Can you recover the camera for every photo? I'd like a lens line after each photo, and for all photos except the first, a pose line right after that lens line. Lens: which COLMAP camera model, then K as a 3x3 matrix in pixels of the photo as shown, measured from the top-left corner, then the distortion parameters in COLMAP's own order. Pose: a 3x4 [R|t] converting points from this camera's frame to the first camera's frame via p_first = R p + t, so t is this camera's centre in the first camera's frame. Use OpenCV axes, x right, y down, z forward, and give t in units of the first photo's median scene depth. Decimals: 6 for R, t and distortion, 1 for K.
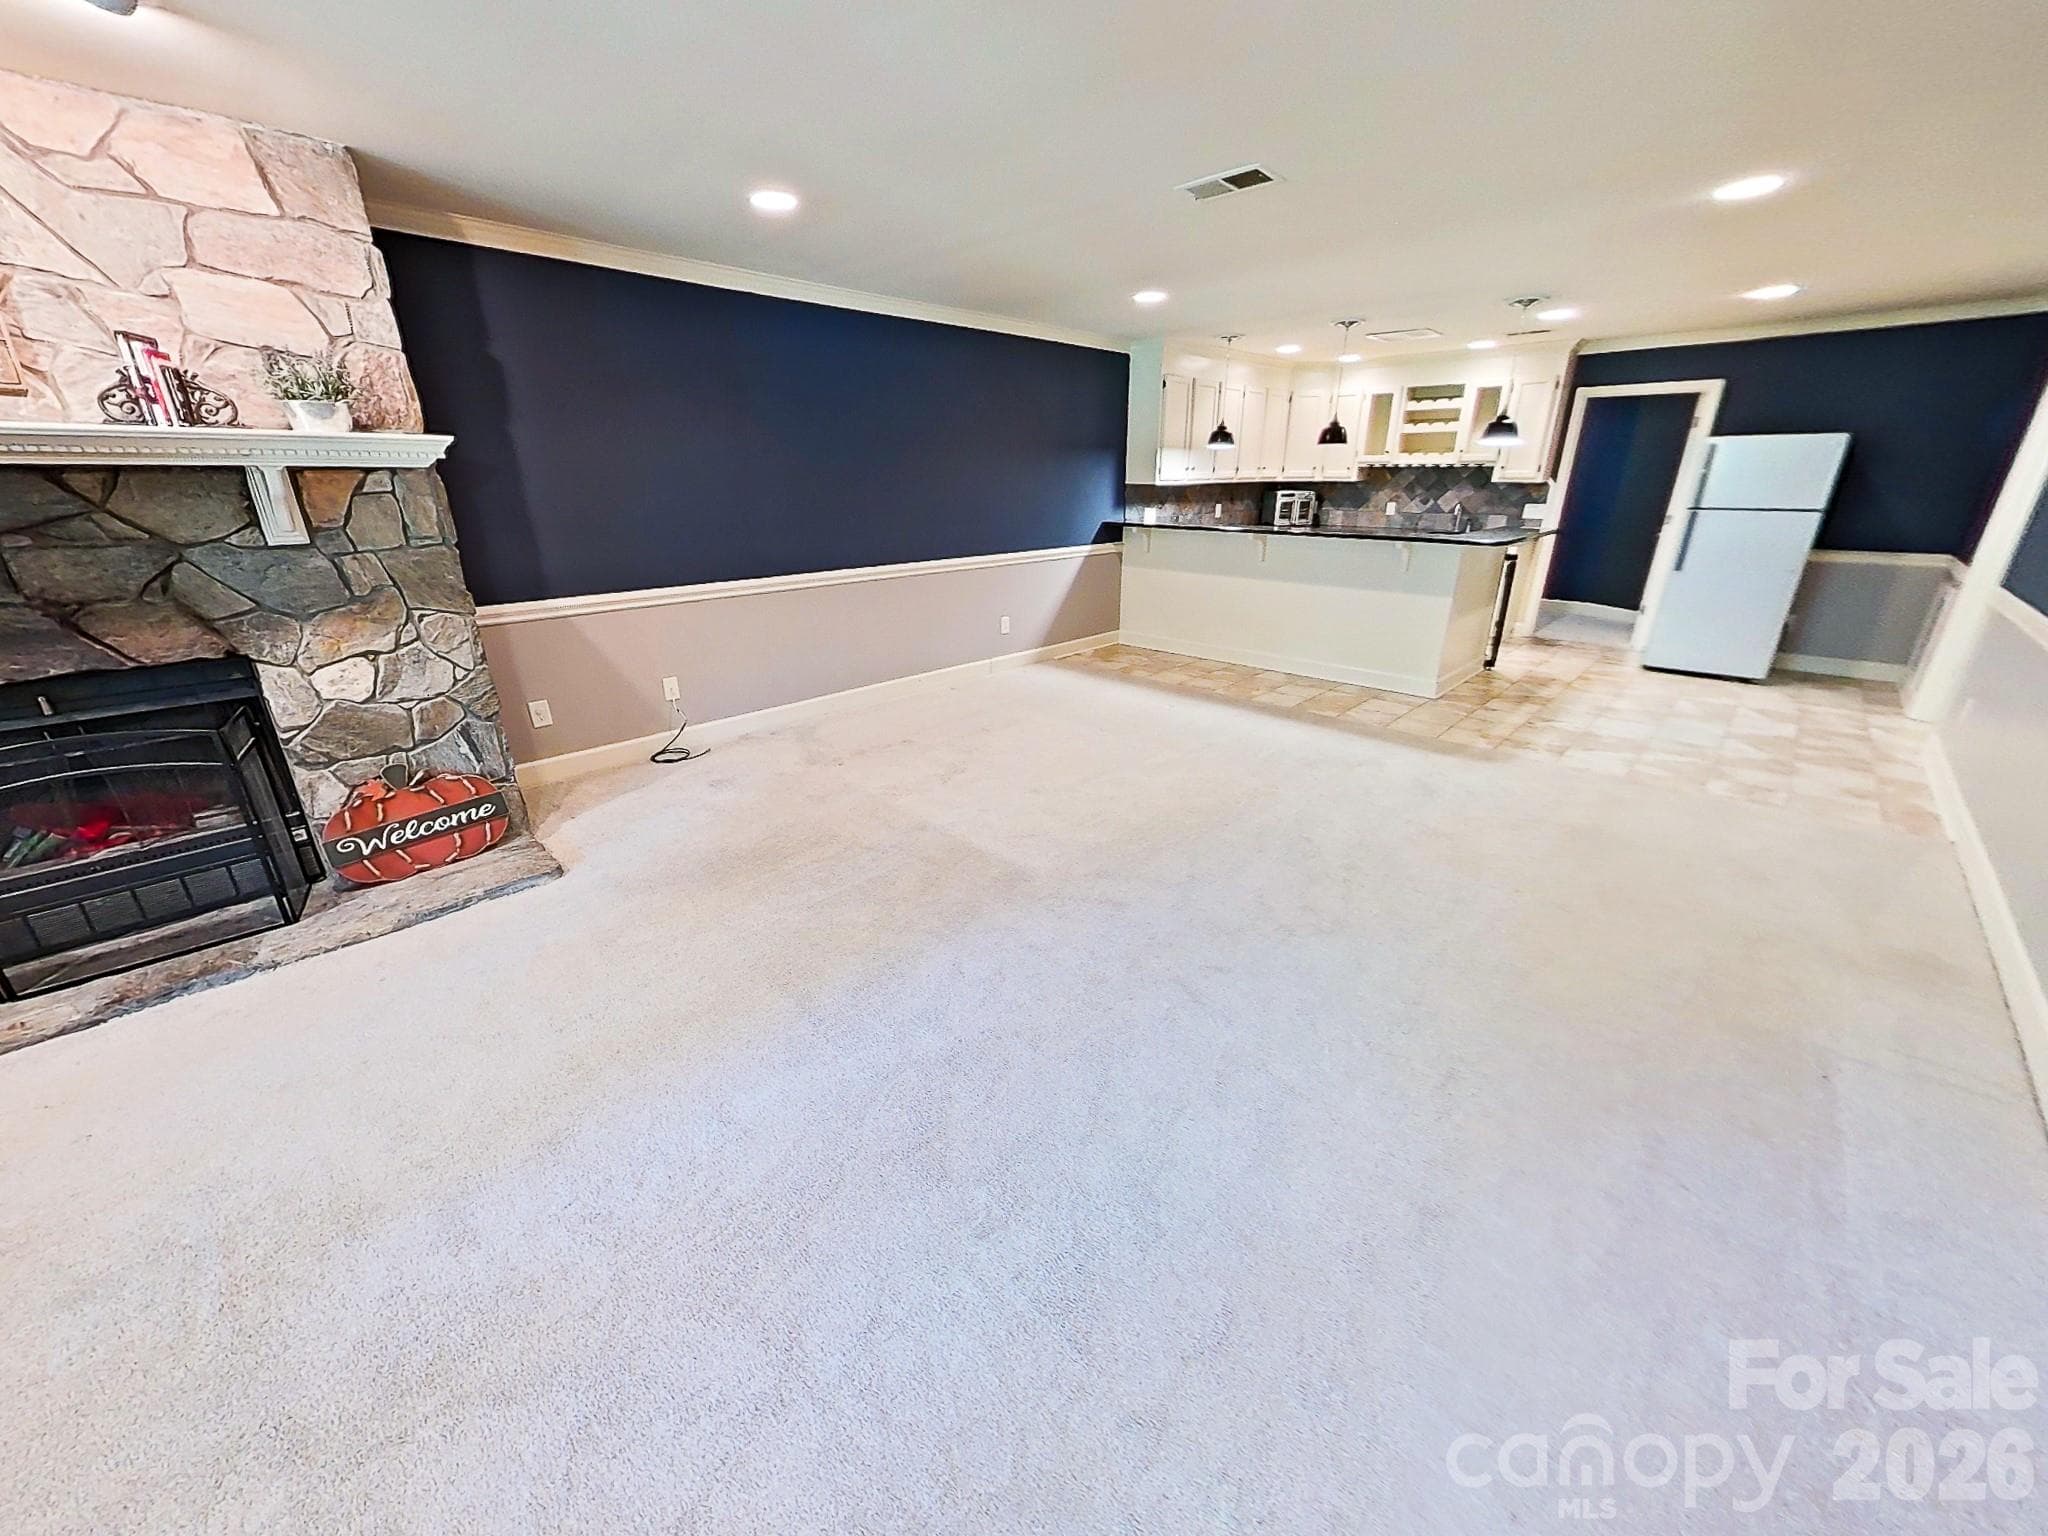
lens RADIAL K [[771.5, 0, 1024.0], [0, 771.5, 768.0], [0, 0, 1]] dist [0.000869, 0.000039]
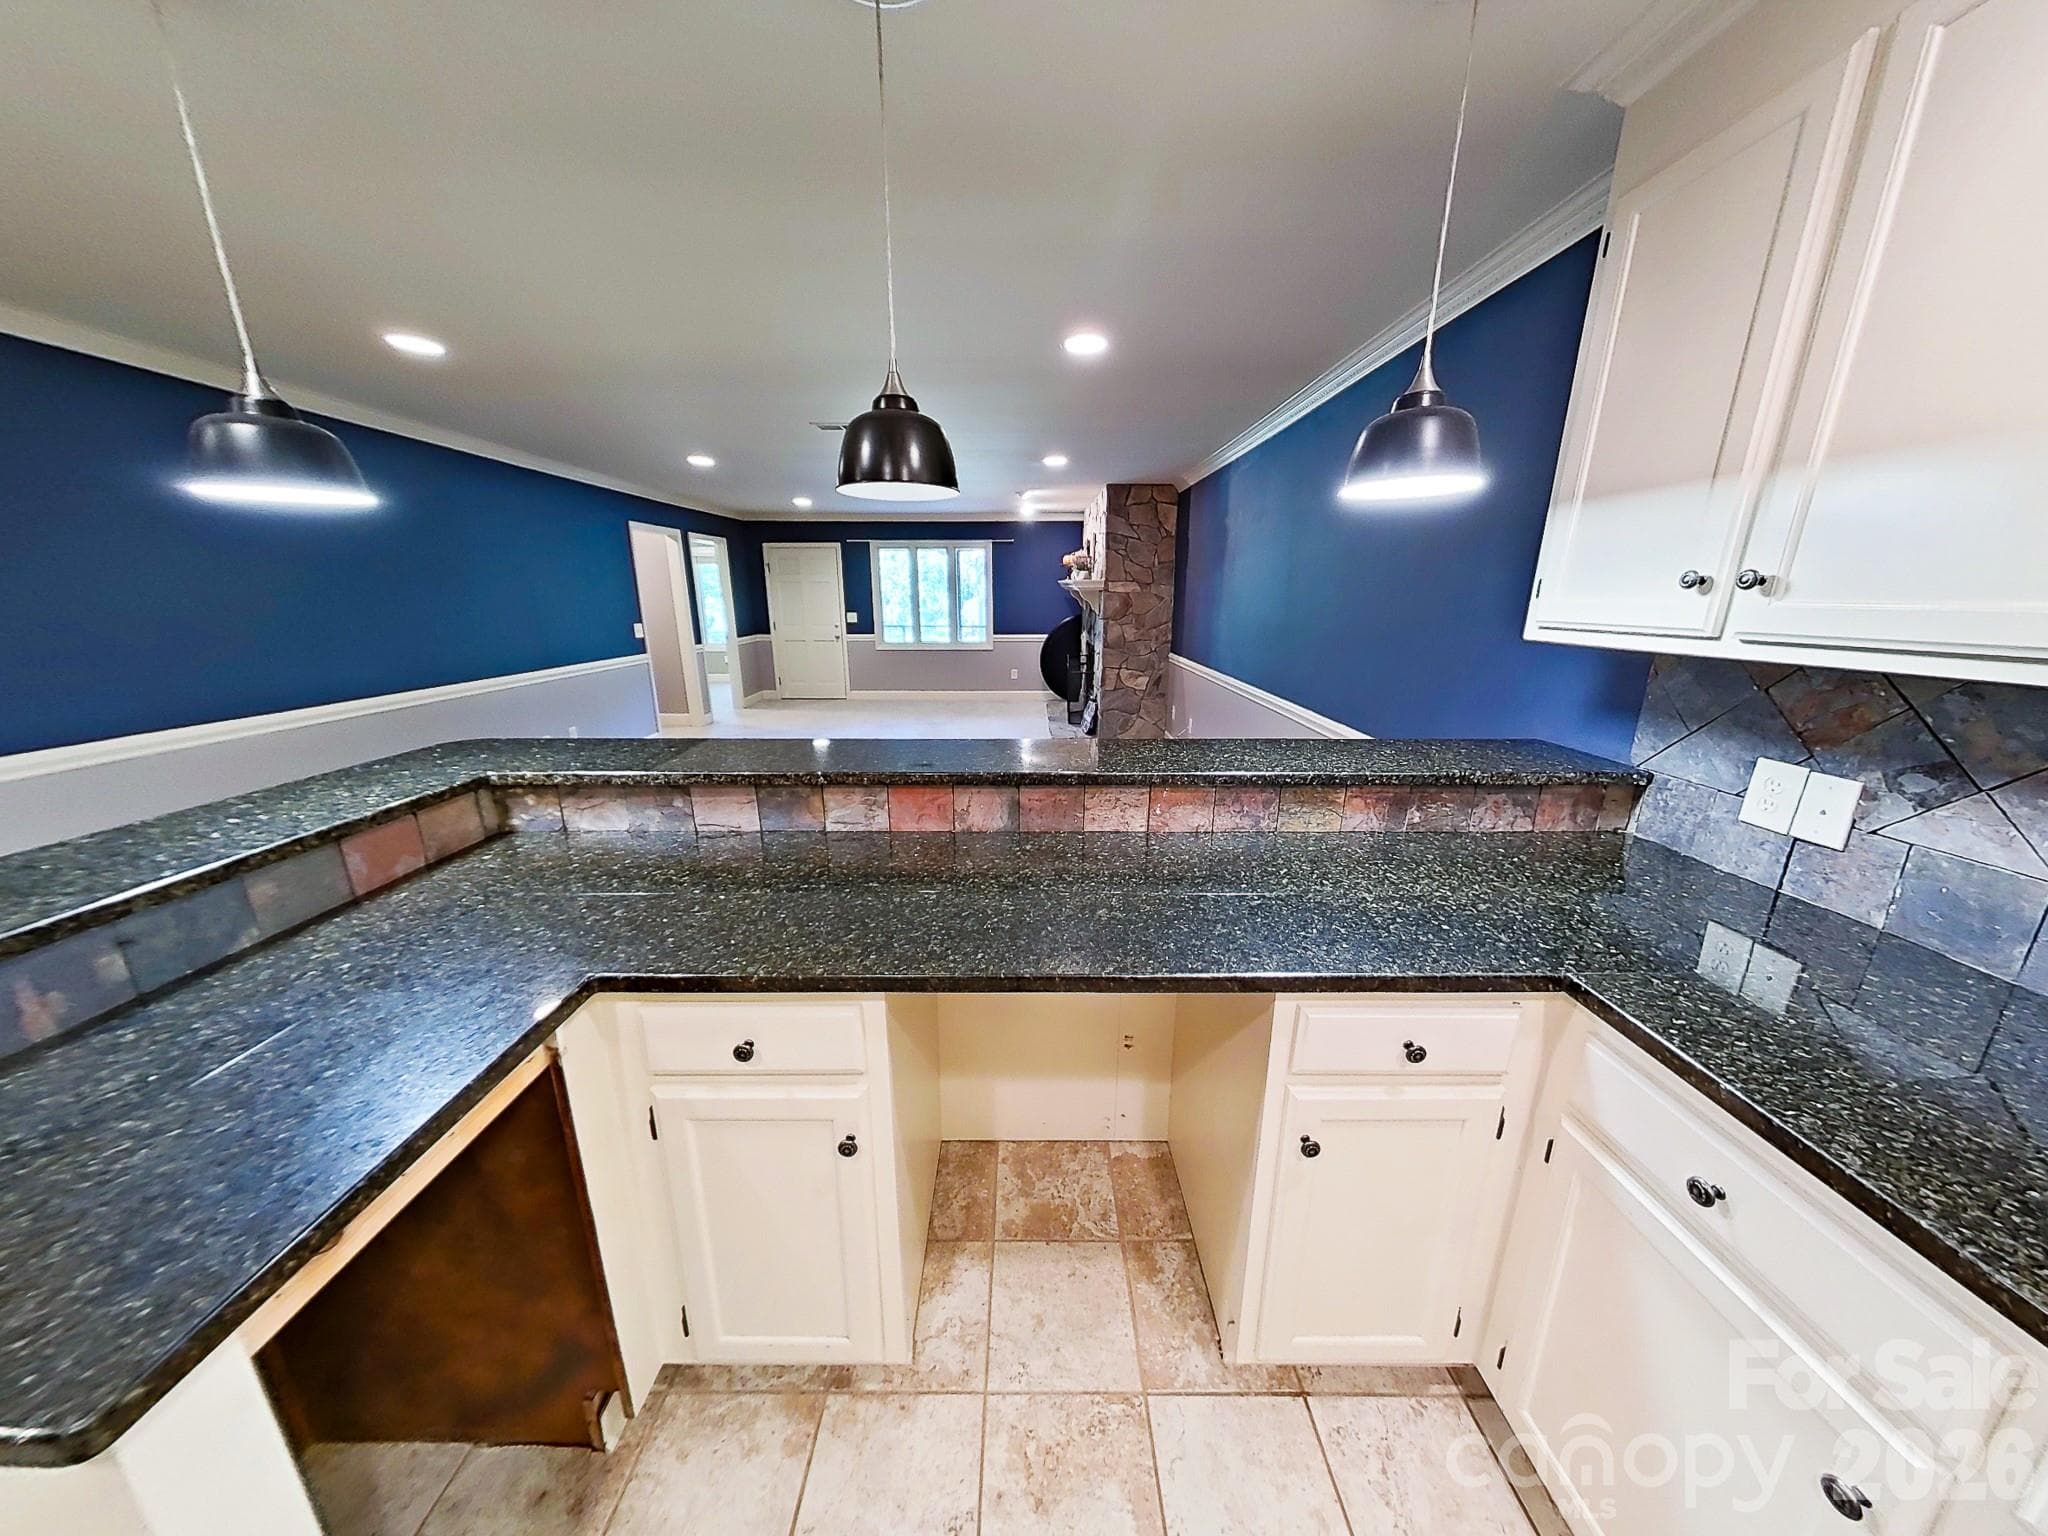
lens RADIAL K [[659.8, 0, 1024.0], [0, 659.8, 768.0], [0, 0, 1]] dist [-0.000059, -0.000059]
pose [[-0.724101, 0.183397, -0.664864, 0.411222], [-0.241631, 0.835442, 0.493610, -0.359552], [0.645982, 0.518075, -0.560630, 0.931524]]
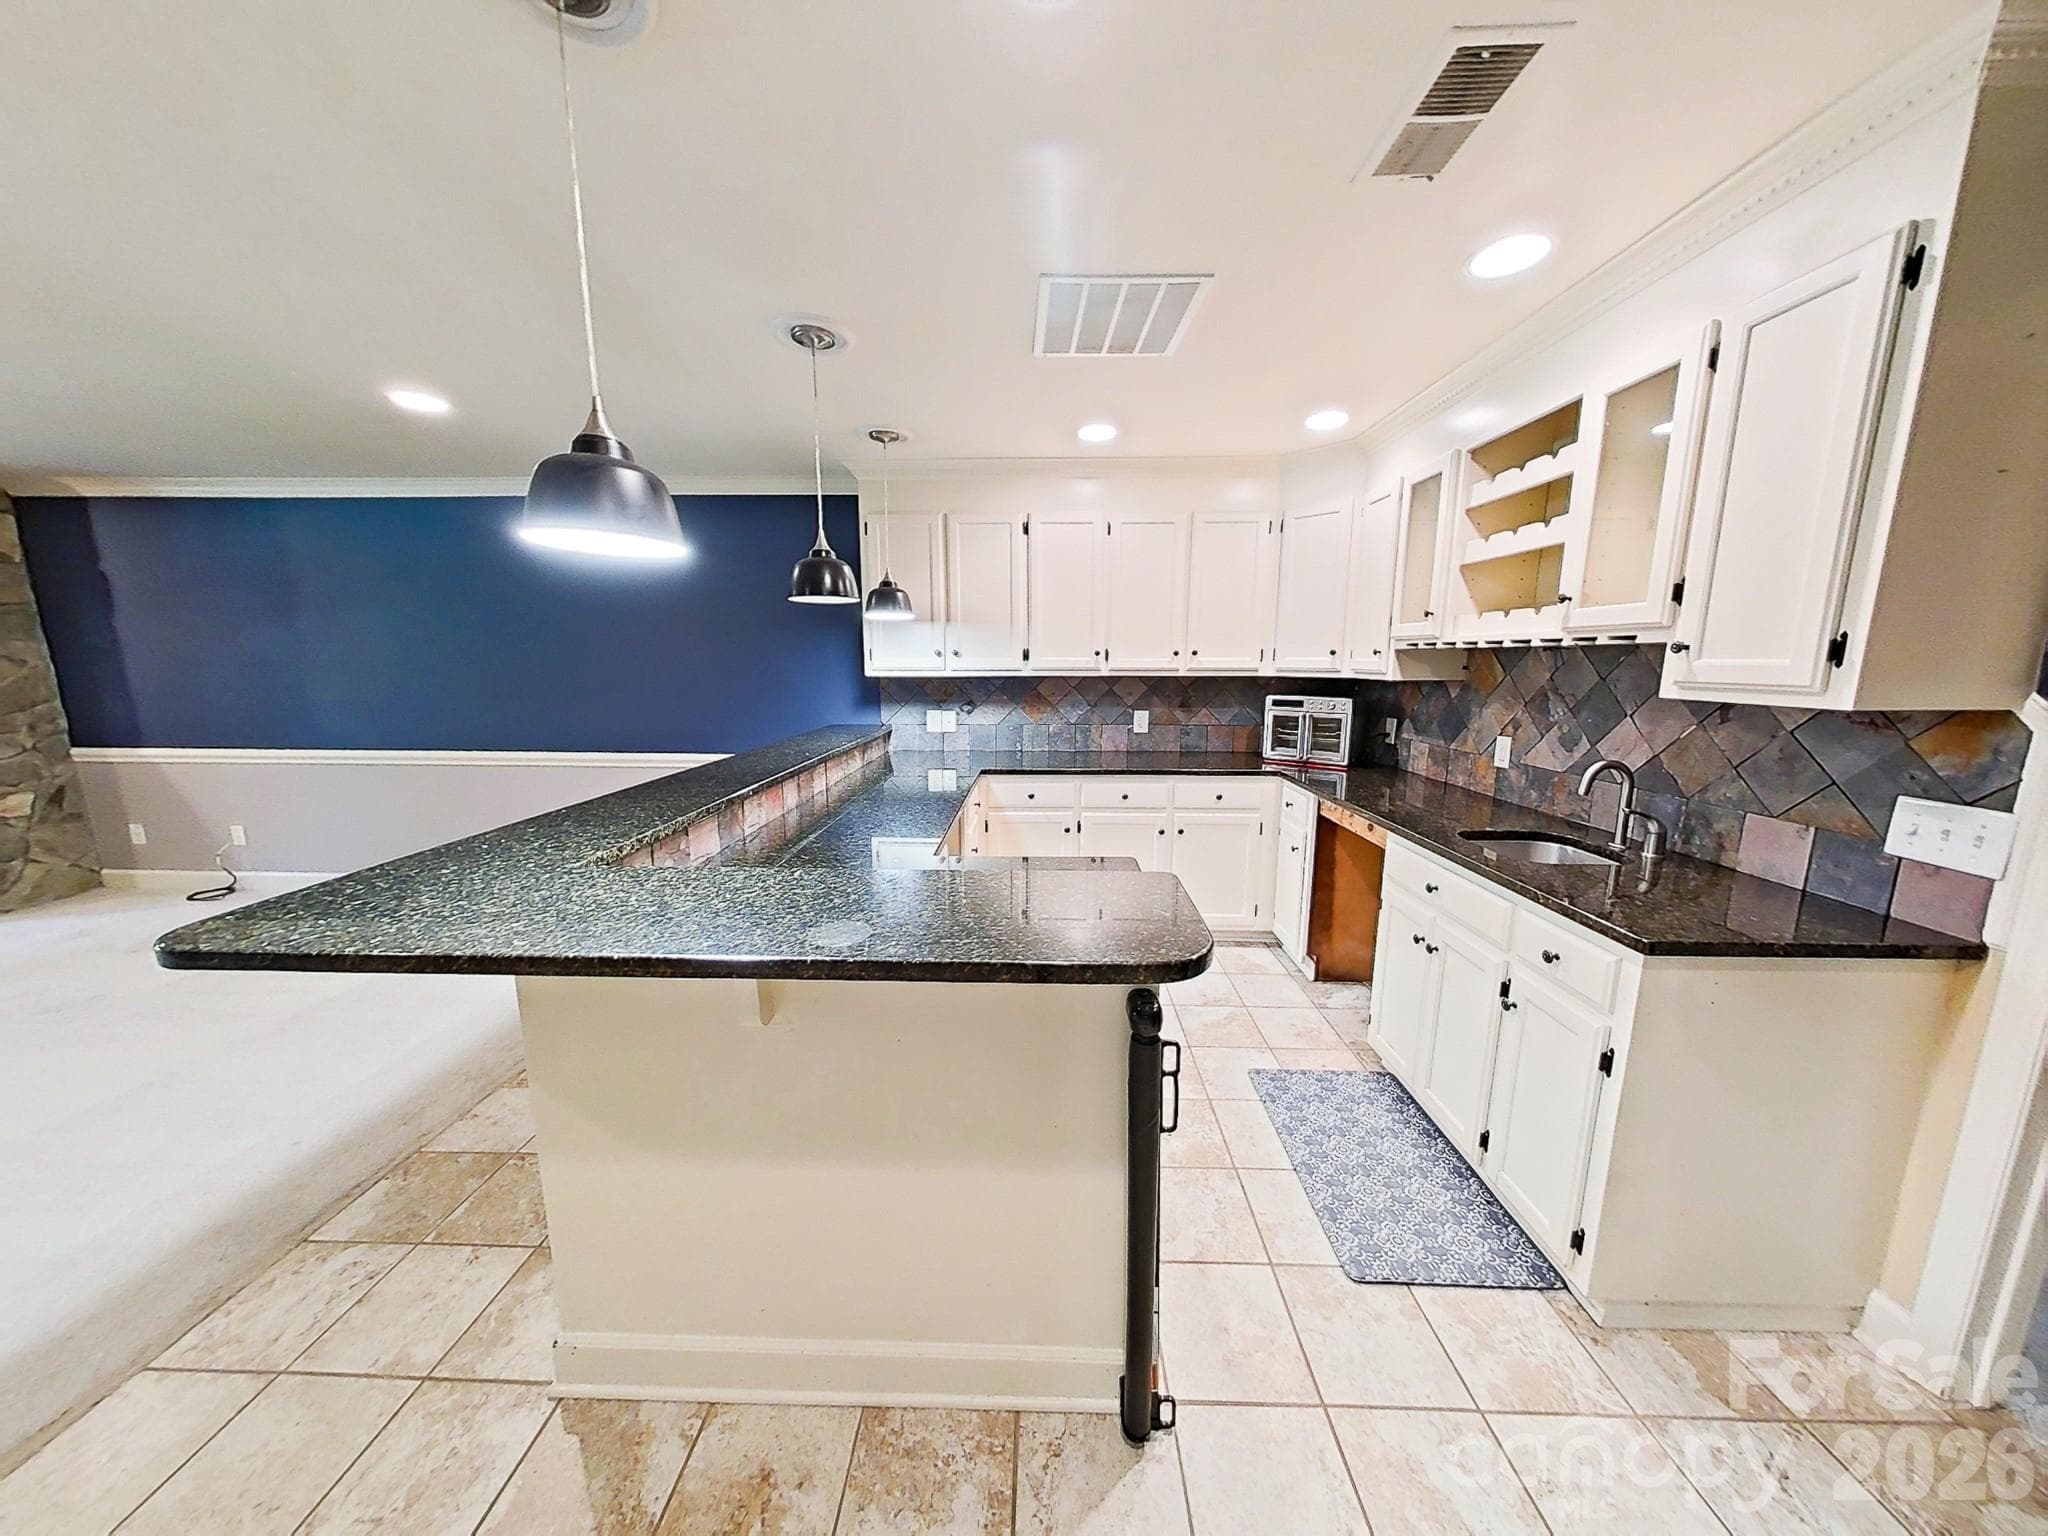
lens RADIAL K [[659.8, 0, 1024.0], [0, 659.8, 768.0], [0, 0, 1]] dist [-0.000059, -0.000059]
pose [[0.674951, 0.127769, -0.726716, 0.596331], [-0.269214, 0.959641, -0.081316, -0.255001], [0.686997, 0.250527, 0.682108, 0.660709]]
